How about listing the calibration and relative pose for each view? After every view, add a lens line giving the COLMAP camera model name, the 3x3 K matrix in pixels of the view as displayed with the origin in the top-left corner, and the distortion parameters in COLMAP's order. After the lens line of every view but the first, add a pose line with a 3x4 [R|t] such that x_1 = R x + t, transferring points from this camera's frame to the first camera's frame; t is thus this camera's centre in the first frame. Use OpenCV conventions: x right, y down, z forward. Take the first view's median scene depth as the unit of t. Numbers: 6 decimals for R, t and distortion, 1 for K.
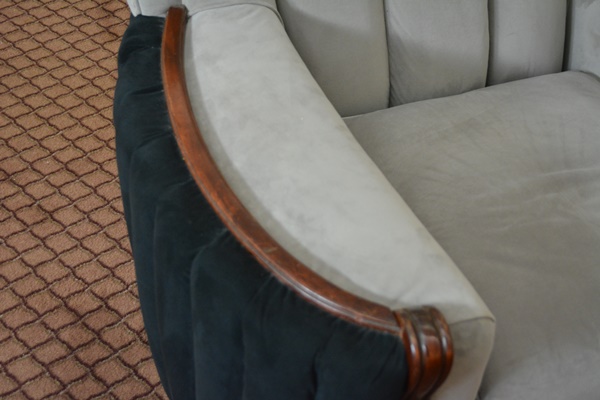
lens RADIAL K [[861.2, 0, 300.0], [0, 861.2, 200.0], [0, 0, 1]] dist [-0.010740, -0.041451]
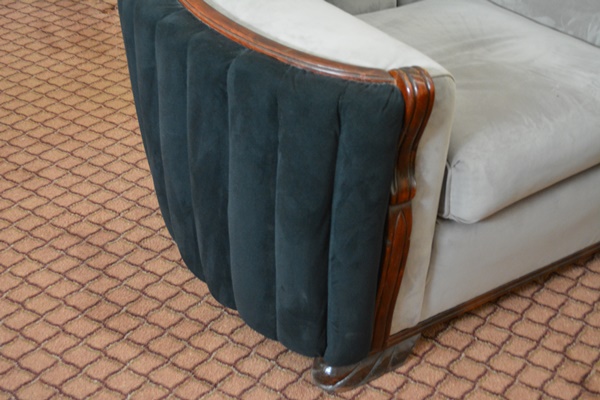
lens RADIAL K [[861.2, 0, 300.0], [0, 861.2, 200.0], [0, 0, 1]] dist [-0.010740, -0.041451]
pose [[0.980315, -0.111523, 0.162928, -0.158630], [0.134341, 0.981490, -0.136492, 0.289114], [-0.144690, 0.155693, 0.977151, -0.172305]]
